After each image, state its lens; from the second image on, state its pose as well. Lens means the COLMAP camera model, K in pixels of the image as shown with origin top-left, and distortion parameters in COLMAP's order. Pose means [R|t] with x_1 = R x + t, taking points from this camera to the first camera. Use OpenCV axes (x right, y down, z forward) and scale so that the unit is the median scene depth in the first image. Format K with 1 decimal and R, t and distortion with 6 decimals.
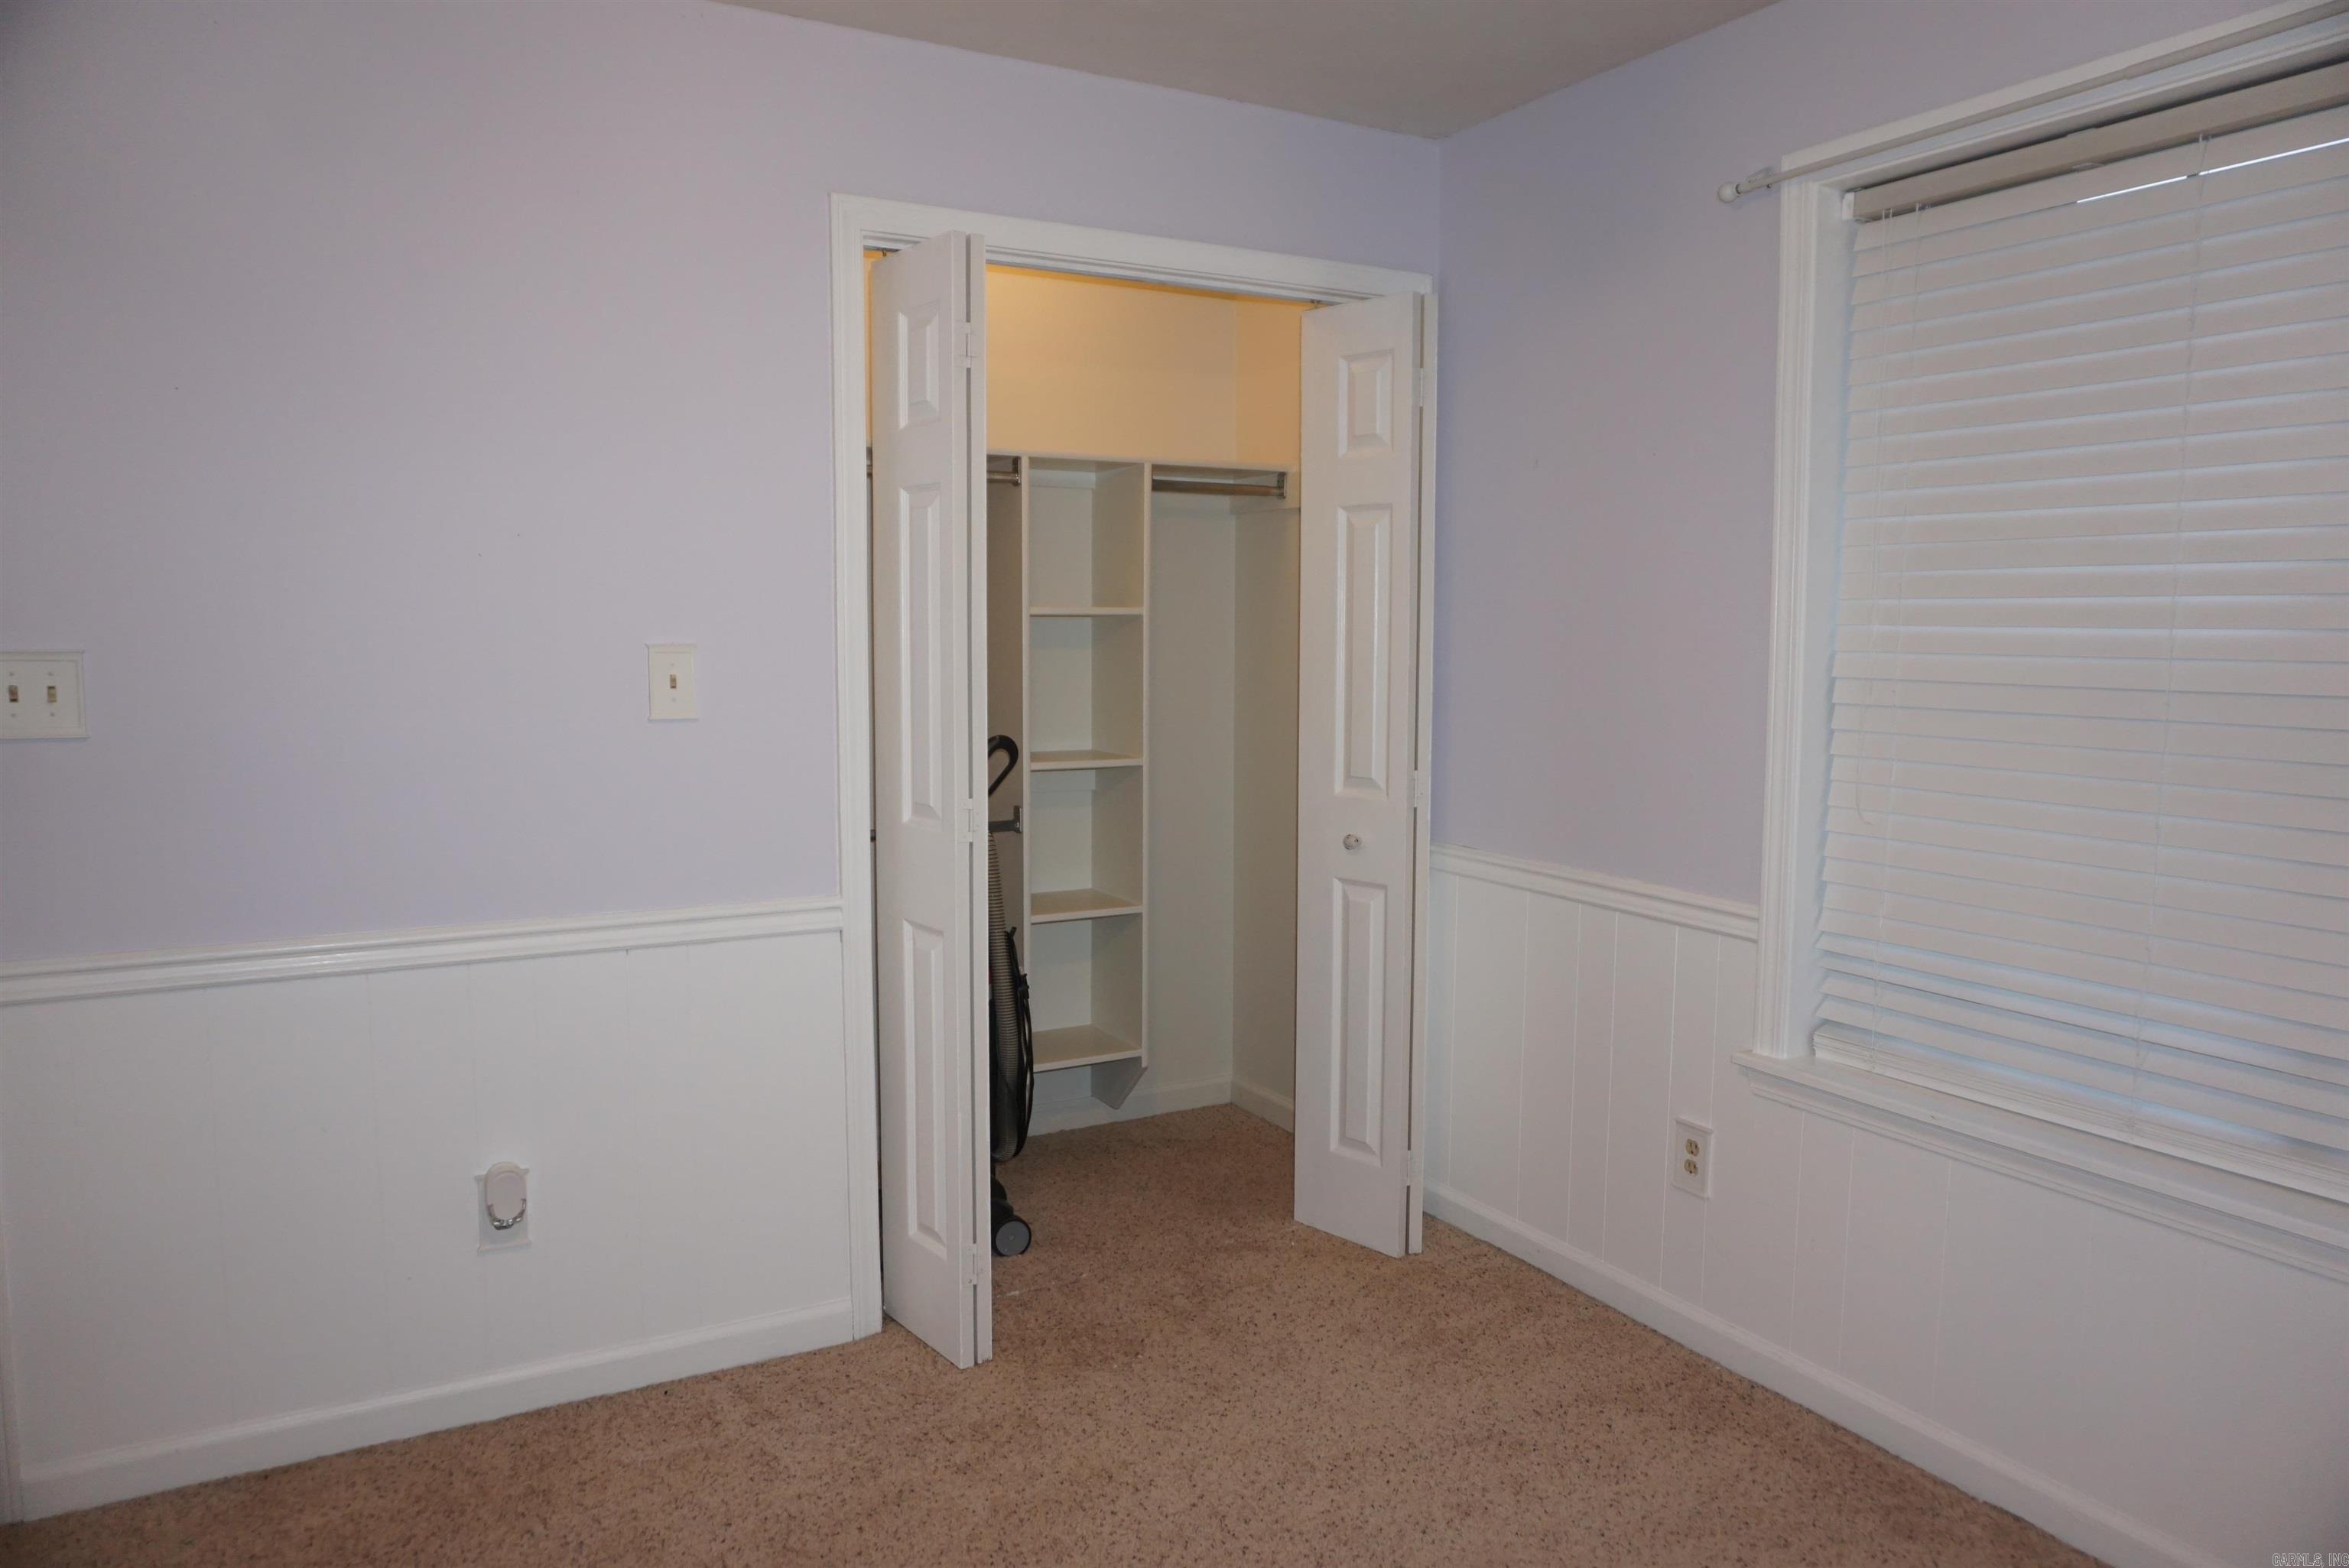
lens RADIAL K [[1563.2, 0, 1174.5], [0, 1563.2, 784.0], [0, 0, 1]] dist [-0.053922, 0.036665]
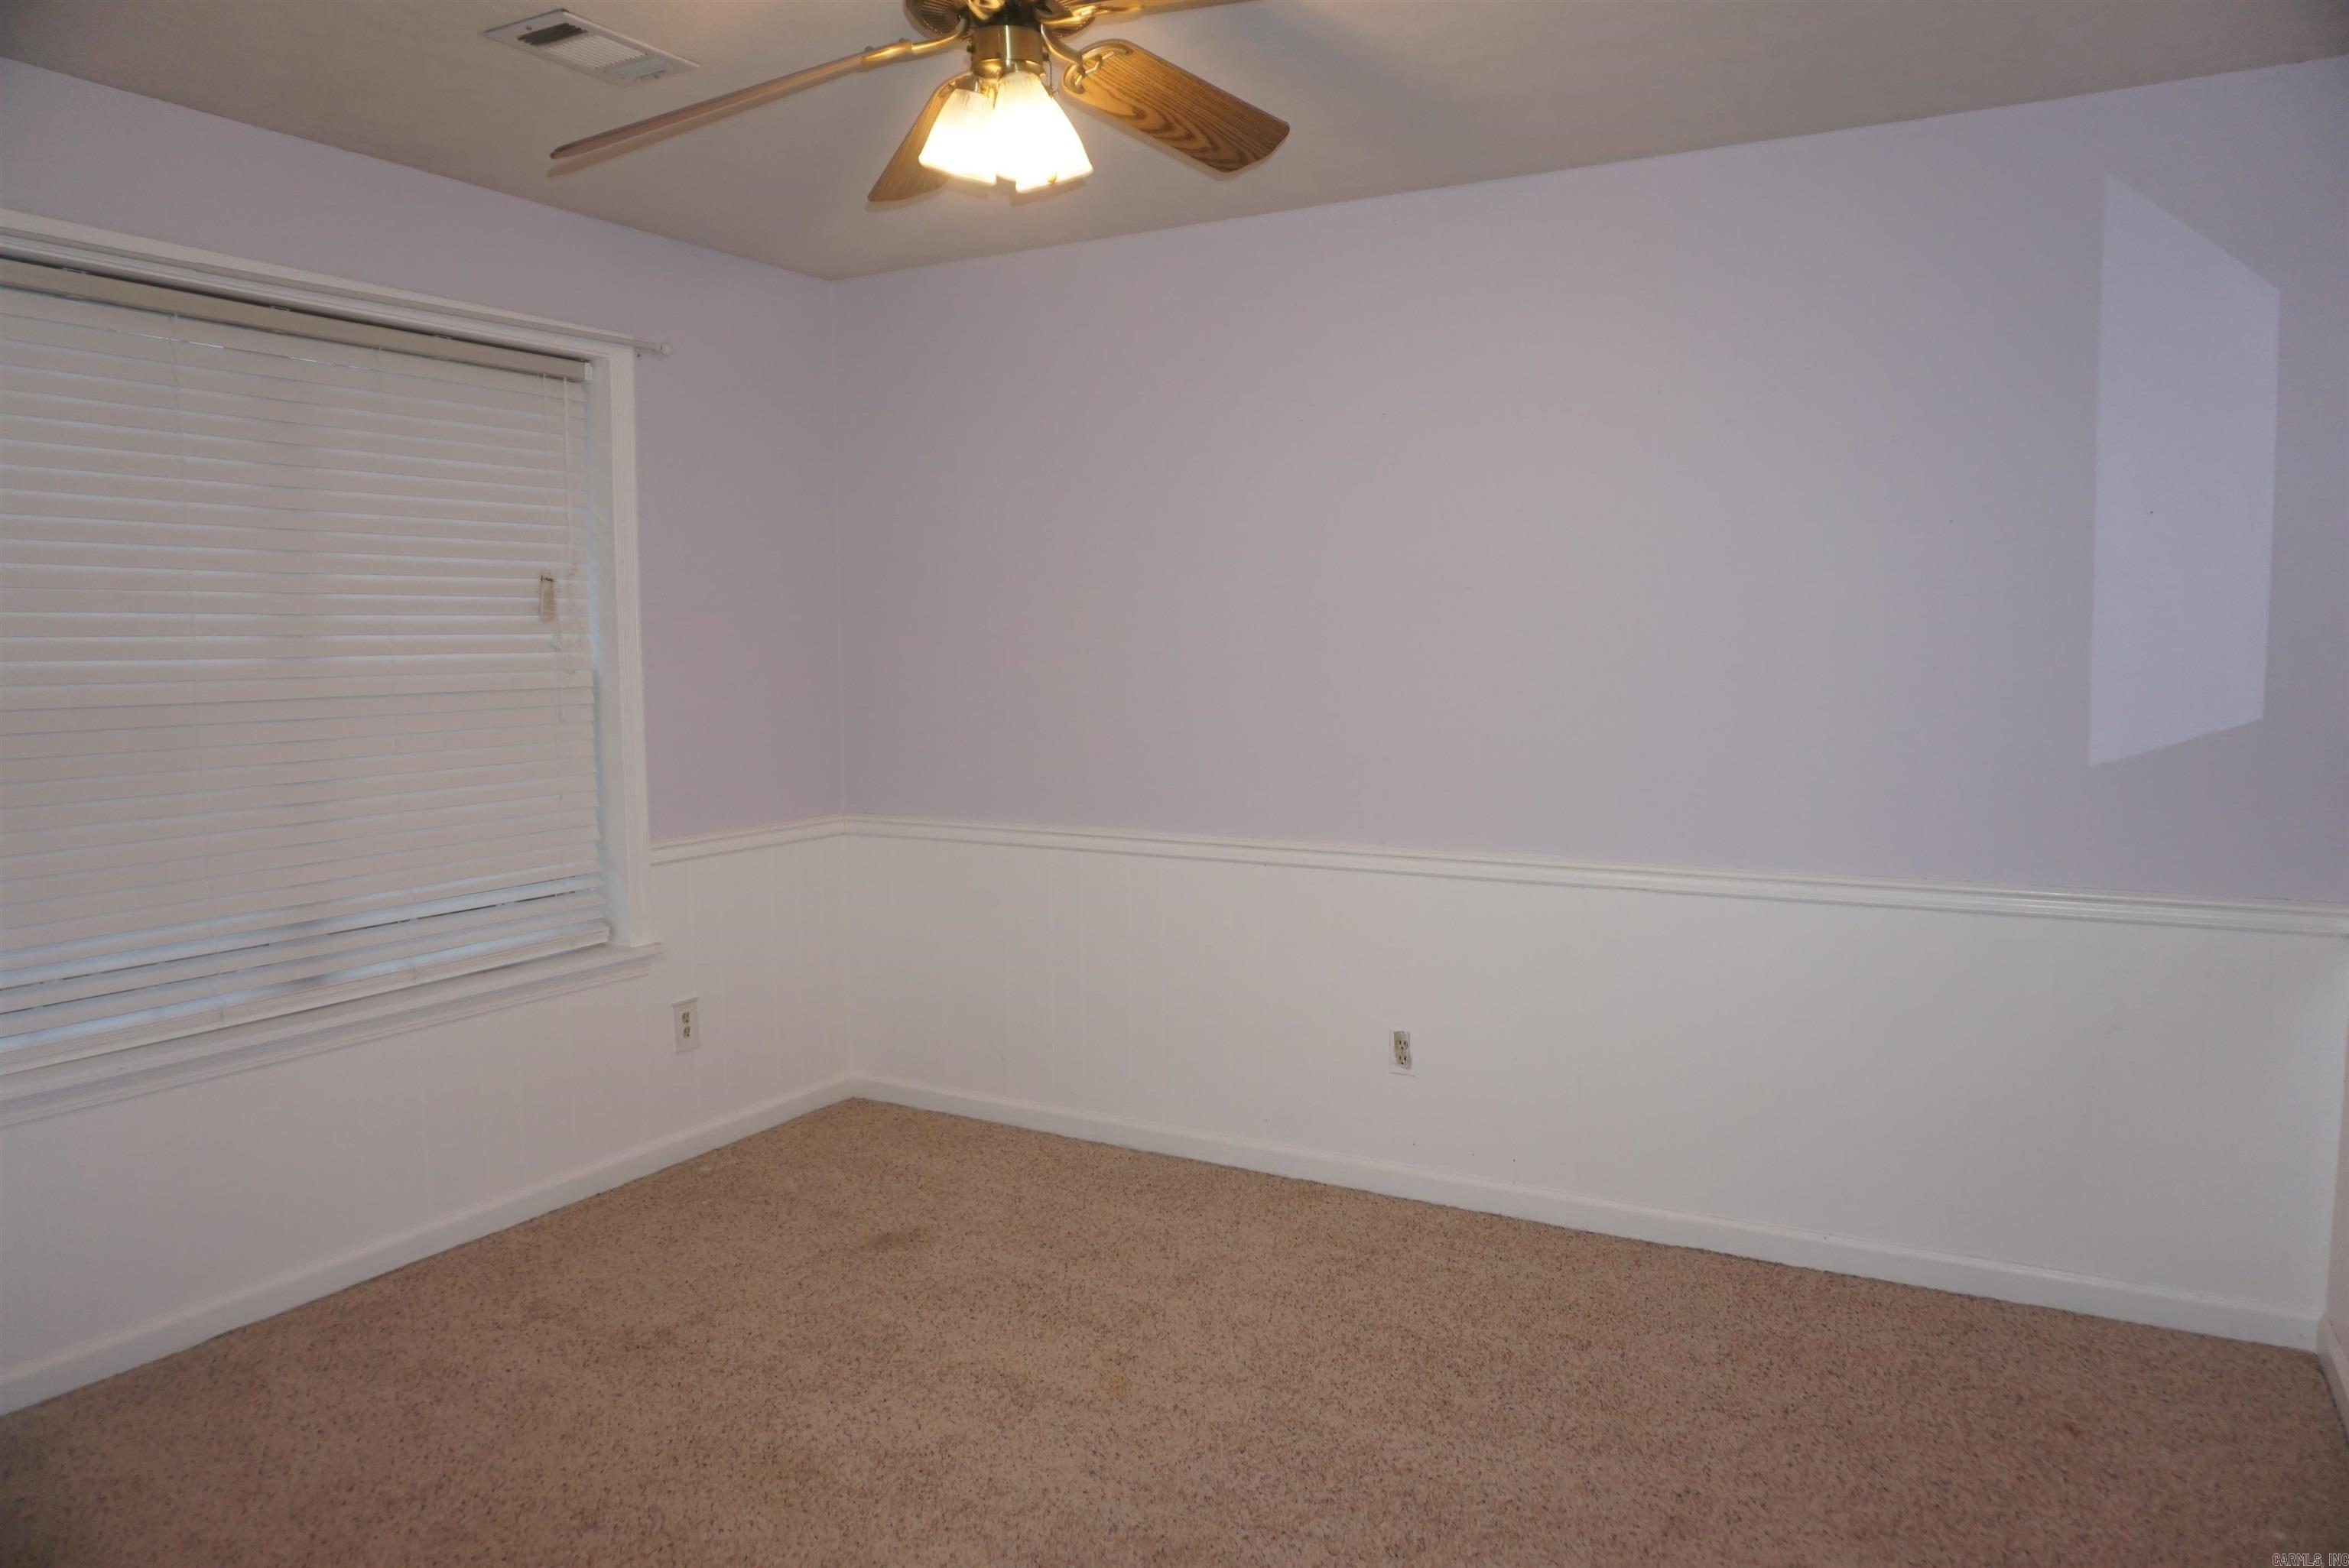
lens RADIAL K [[1565.1, 0, 1174.5], [0, 1565.1, 784.0], [0, 0, 1]] dist [-0.057159, 0.034431]
pose [[-0.517885, -0.079589, 0.851740, -0.989981], [0.091846, 0.984734, 0.147861, -0.110182], [-0.850506, 0.154804, -0.502669, 0.923545]]
